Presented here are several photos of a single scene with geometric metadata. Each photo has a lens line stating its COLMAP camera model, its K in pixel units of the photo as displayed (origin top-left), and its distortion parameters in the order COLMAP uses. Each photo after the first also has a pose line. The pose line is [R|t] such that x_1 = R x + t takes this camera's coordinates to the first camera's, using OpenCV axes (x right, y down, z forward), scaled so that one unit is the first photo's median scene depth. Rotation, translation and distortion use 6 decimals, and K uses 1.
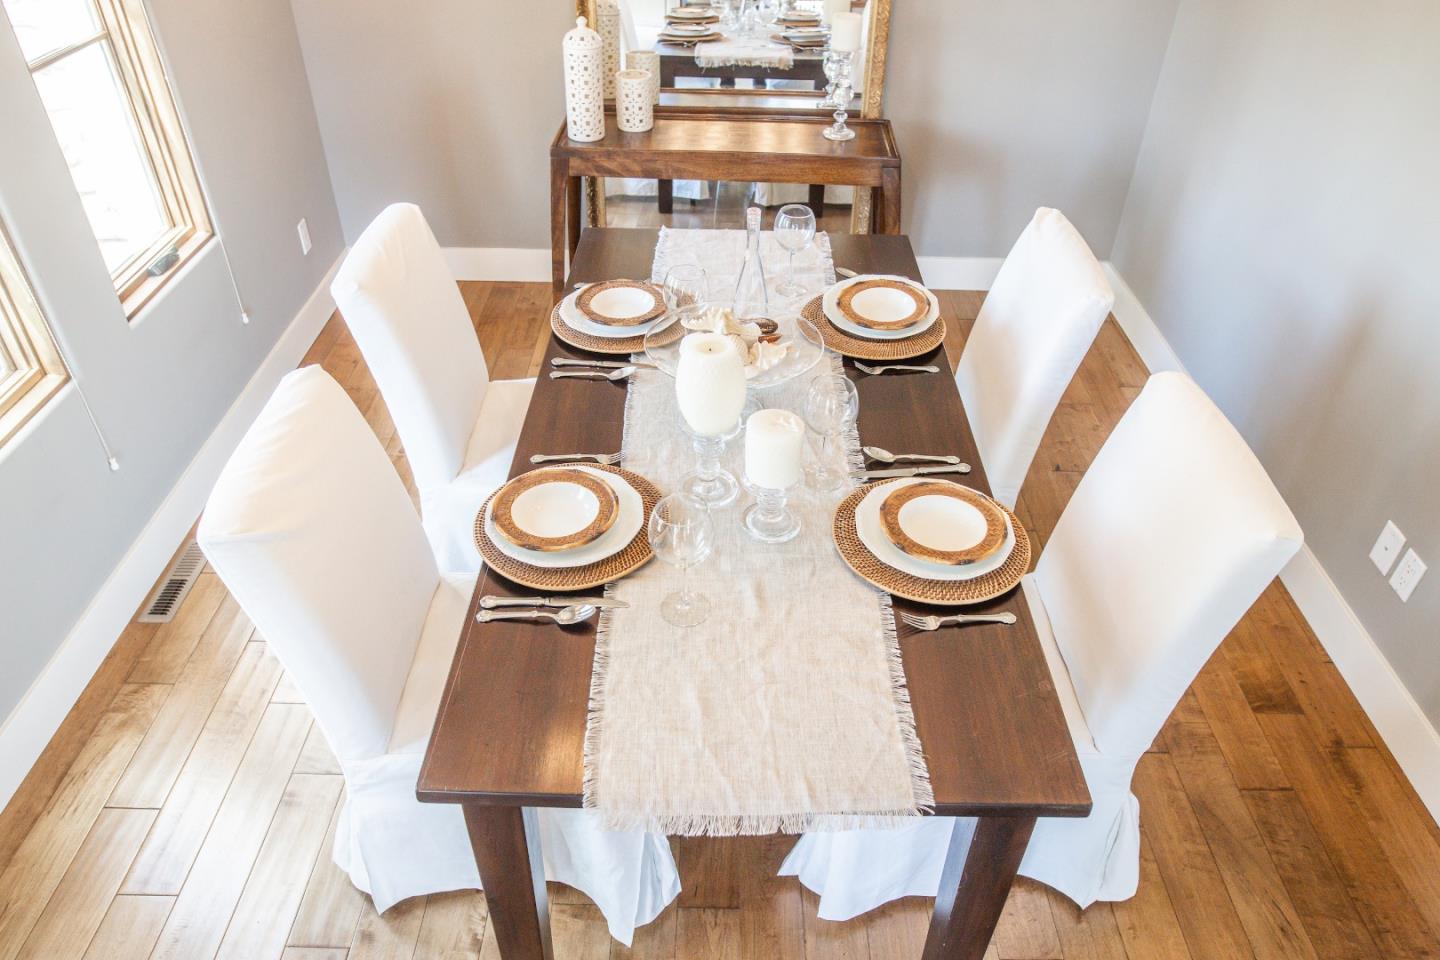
lens RADIAL K [[995.0, 0, 729.1], [0, 995.0, 475.8], [0, 0, 1]] dist [-0.038482, 0.019631]
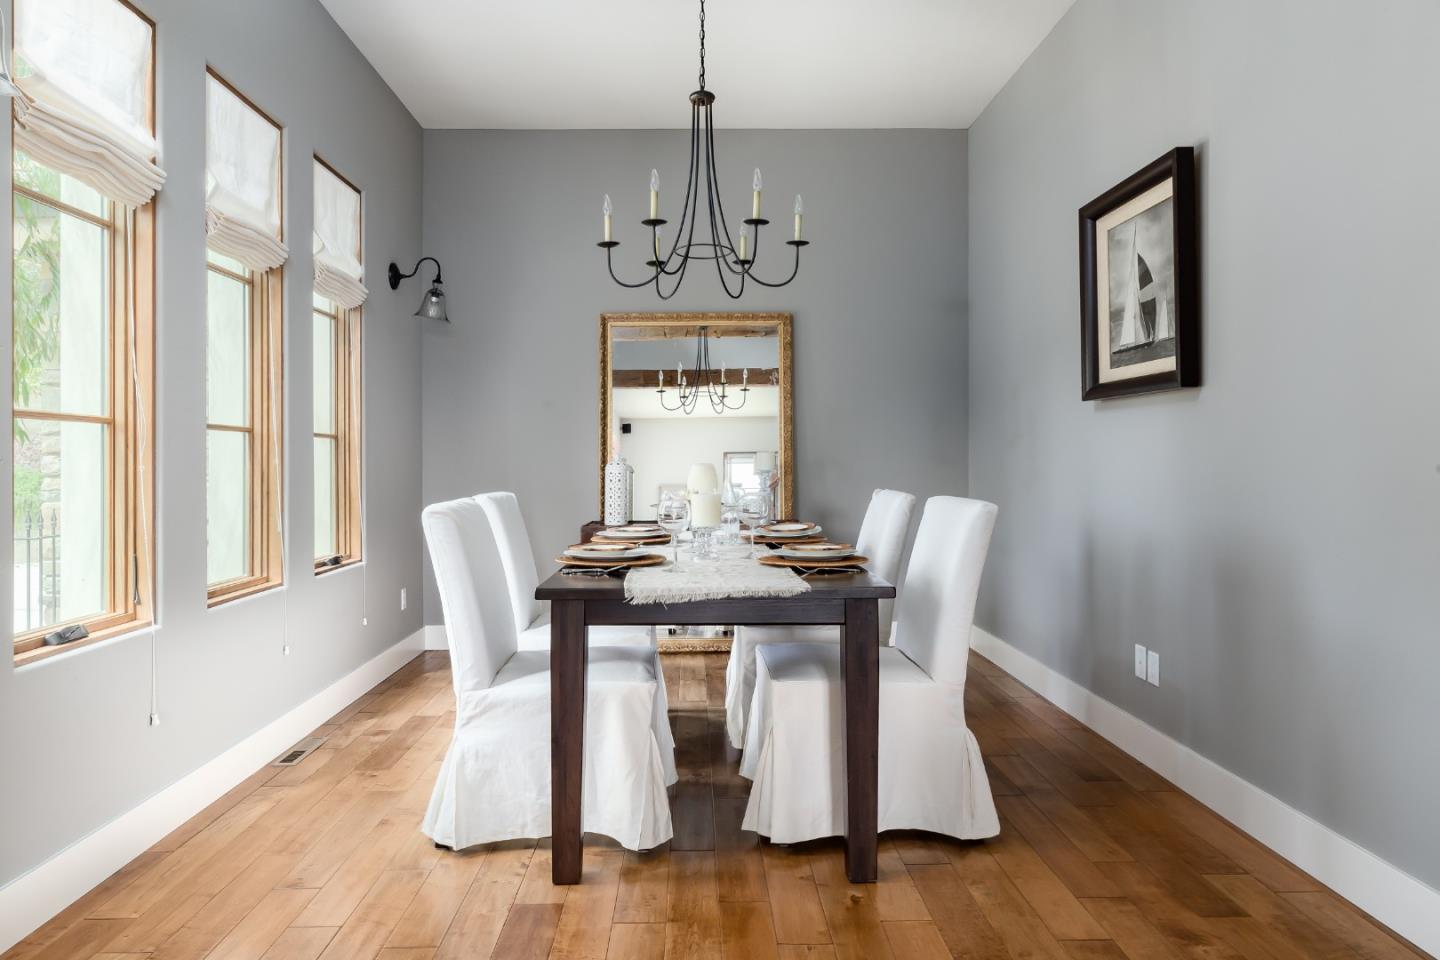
lens RADIAL K [[914.5, 0, 704.5], [0, 914.5, 468.9], [0, 0, 1]] dist [-0.002796, 0.002682]
pose [[0.999503, -0.025384, 0.018675, -0.012417], [0.031512, 0.798277, -0.601465, 0.684790], [0.000360, 0.601755, 0.798681, -0.301367]]
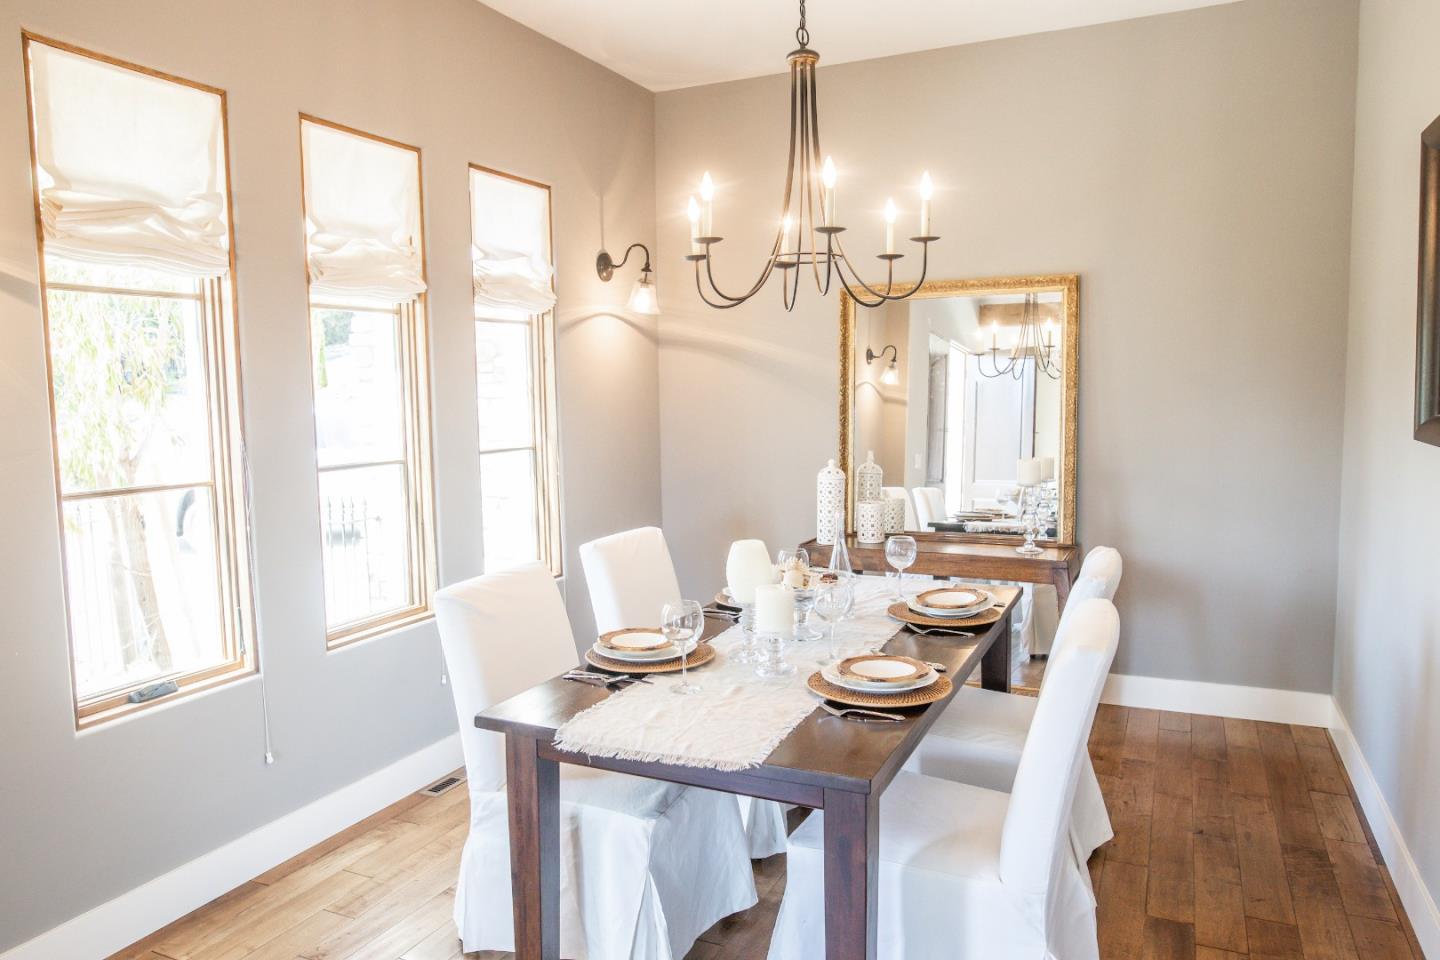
lens RADIAL K [[995.0, 0, 720.5], [0, 995.0, 479.2], [0, 0, 1]] dist [-0.038482, 0.019631]
pose [[0.906561, 0.005513, -0.422038, 0.434952], [-0.228066, 0.847769, -0.478825, 0.393521], [0.355151, 0.530336, 0.769812, -0.196427]]
